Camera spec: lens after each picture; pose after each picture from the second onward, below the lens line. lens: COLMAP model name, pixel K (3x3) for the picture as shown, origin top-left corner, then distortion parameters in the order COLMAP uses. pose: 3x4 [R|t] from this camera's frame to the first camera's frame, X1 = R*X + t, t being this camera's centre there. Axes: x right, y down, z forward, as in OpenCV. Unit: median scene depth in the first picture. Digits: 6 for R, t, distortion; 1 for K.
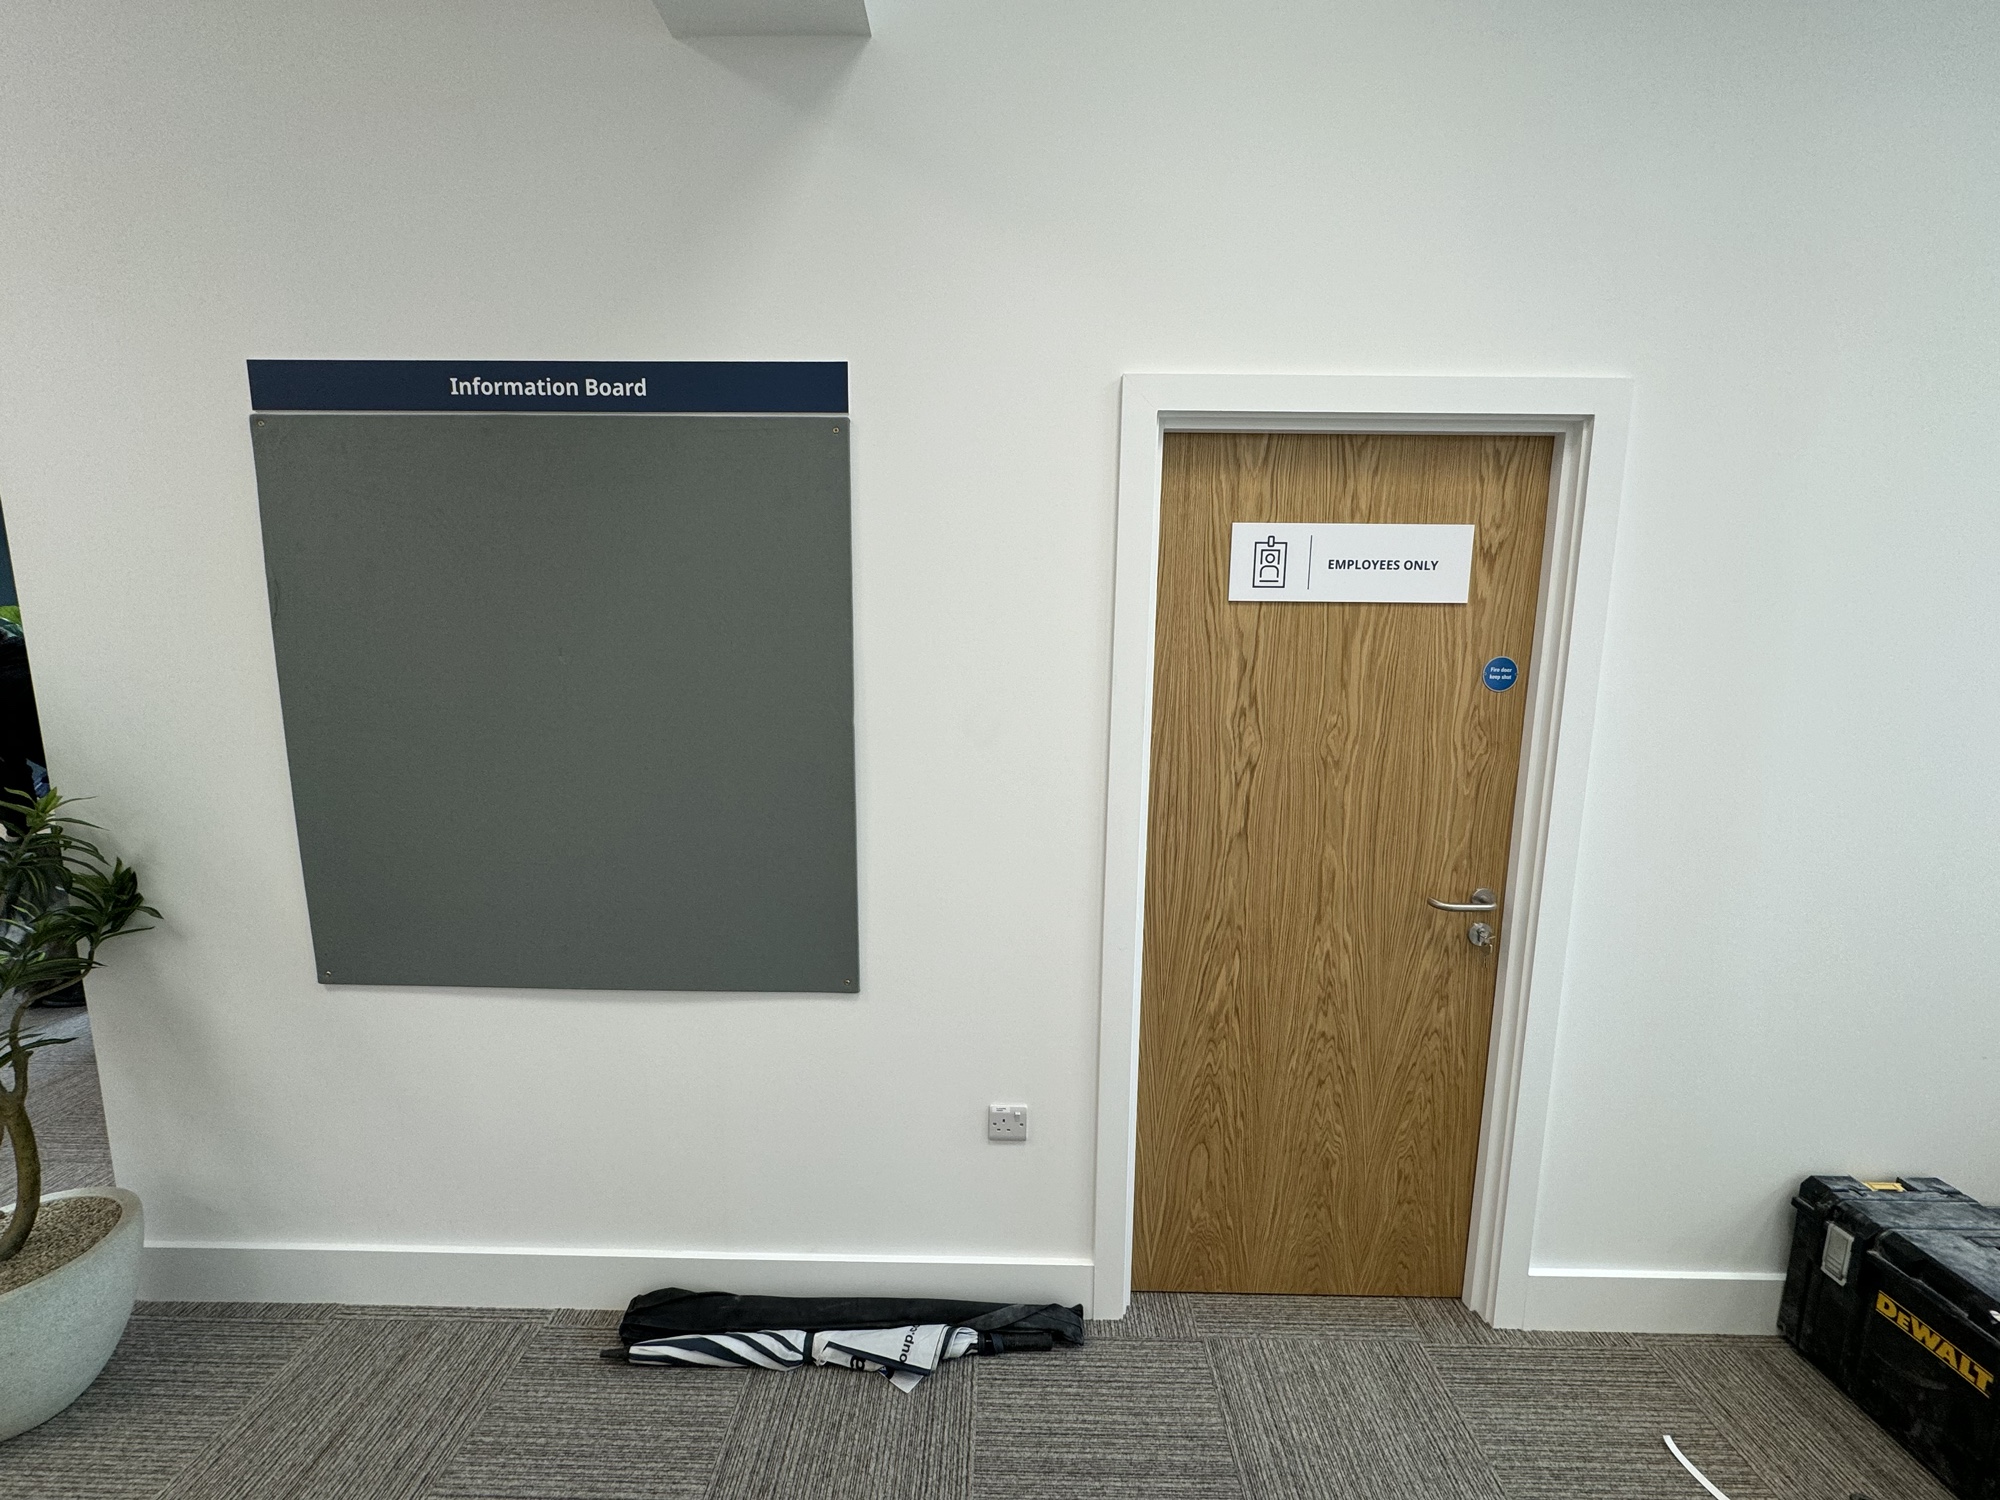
lens RADIAL K [[798.1, 0, 998.6], [0, 798.1, 748.7], [0, 0, 1]] dist [-0.001919, 0.000335]
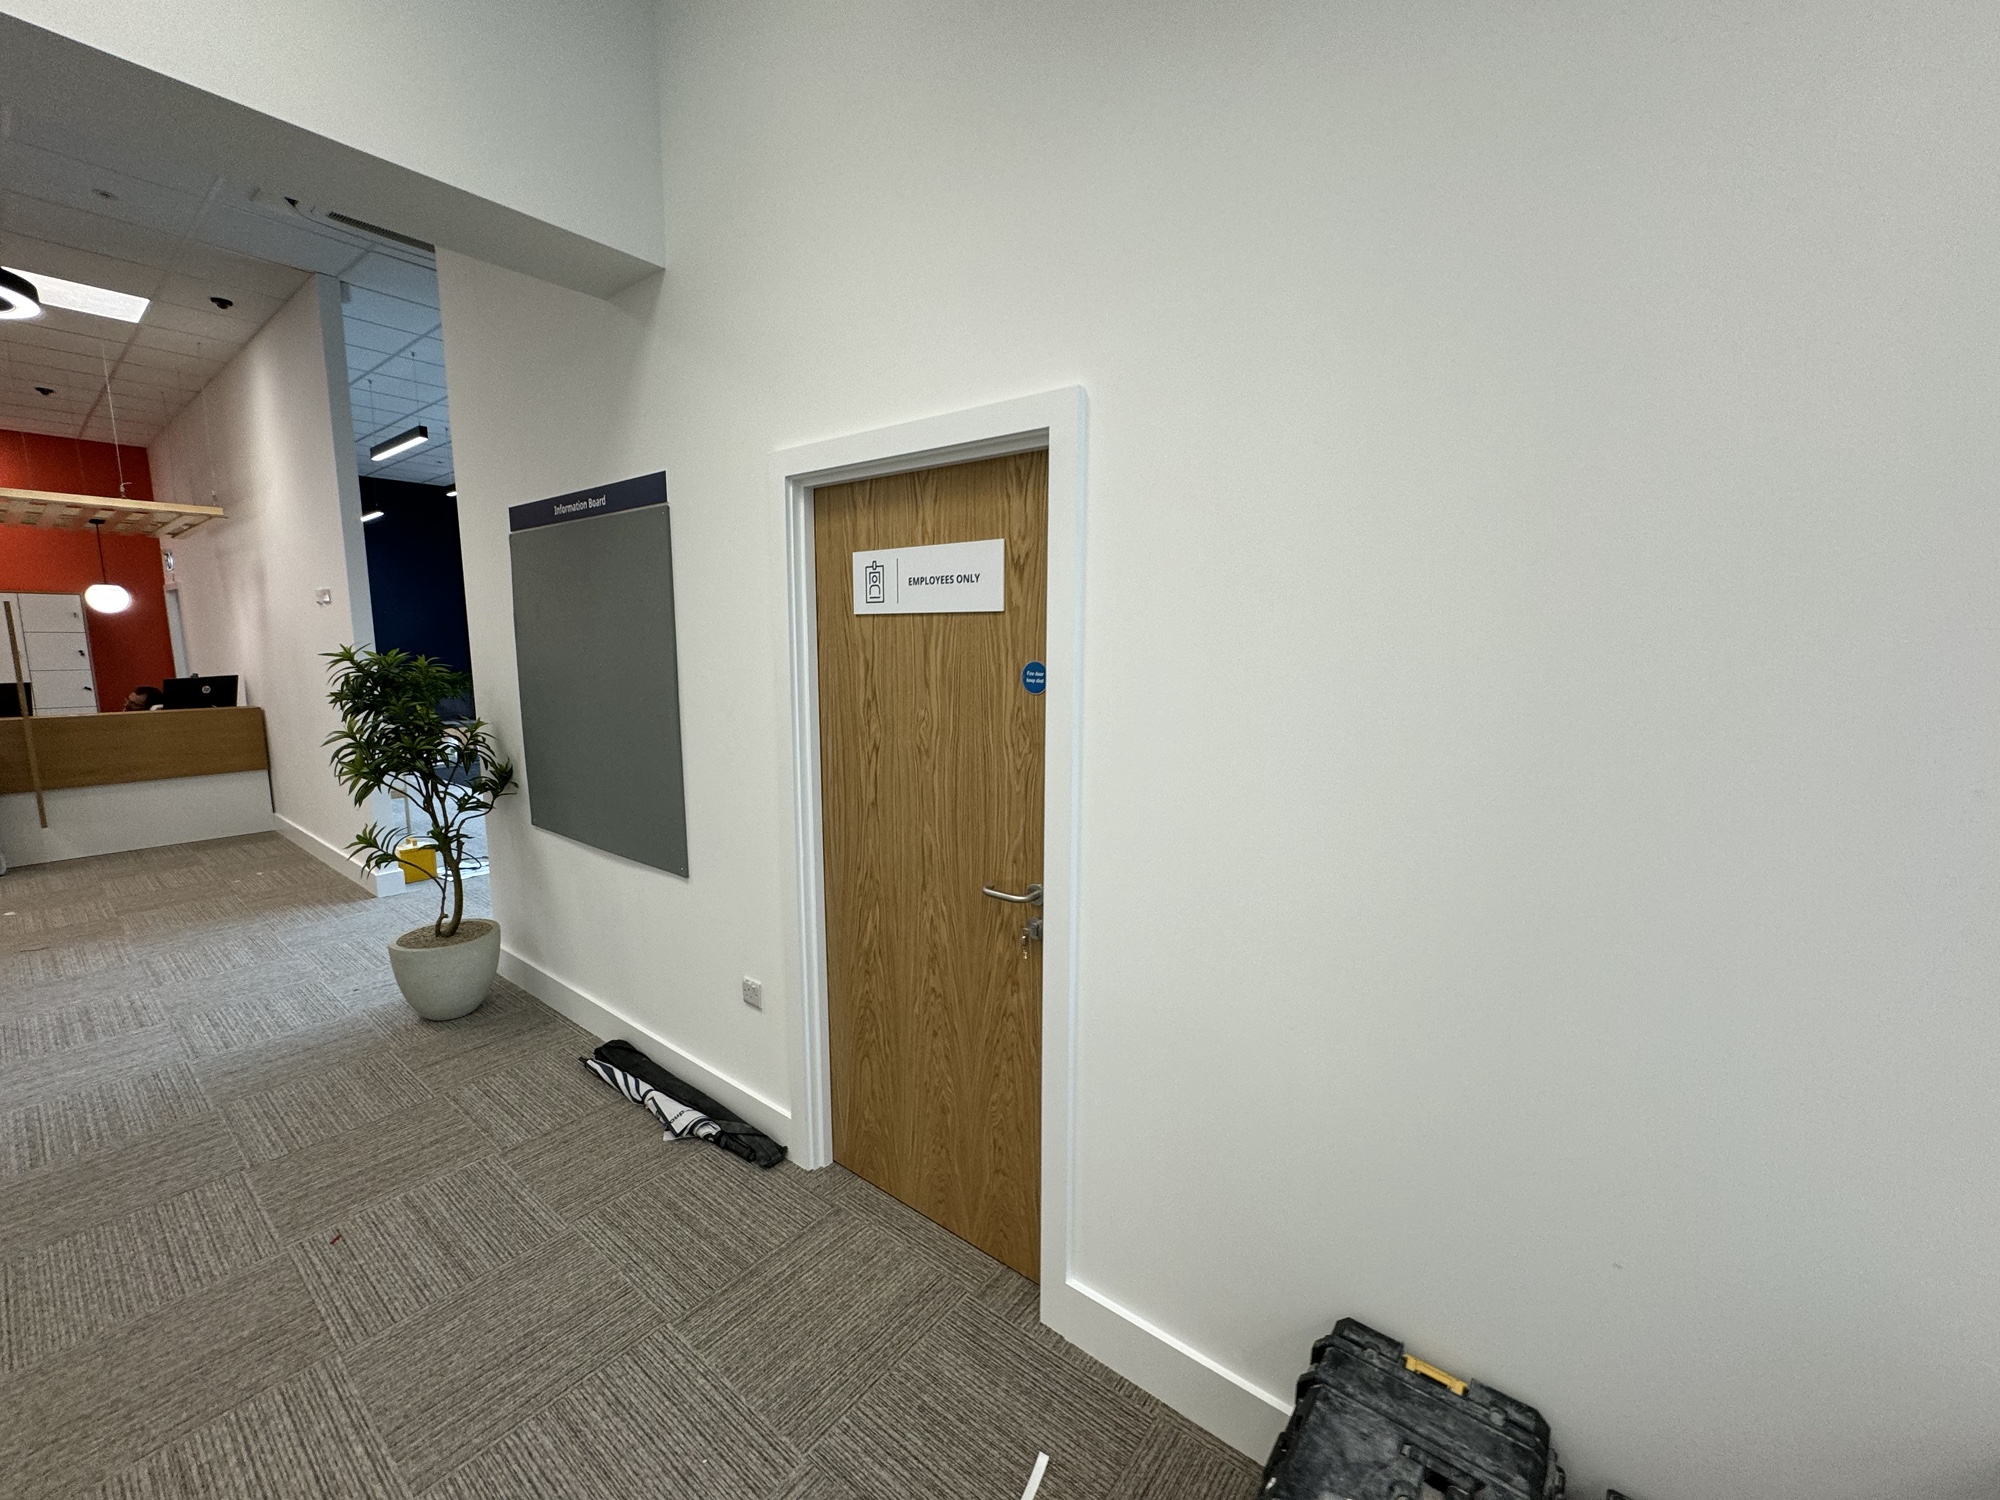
lens RADIAL K [[798.1, 0, 998.6], [0, 798.1, 748.7], [0, 0, 1]] dist [-0.001919, 0.000335]
pose [[0.795300, 0.076976, -0.601308, 1.208411], [-0.084607, 0.996292, 0.015636, -0.012900], [0.600282, 0.038440, 0.798864, 0.136548]]
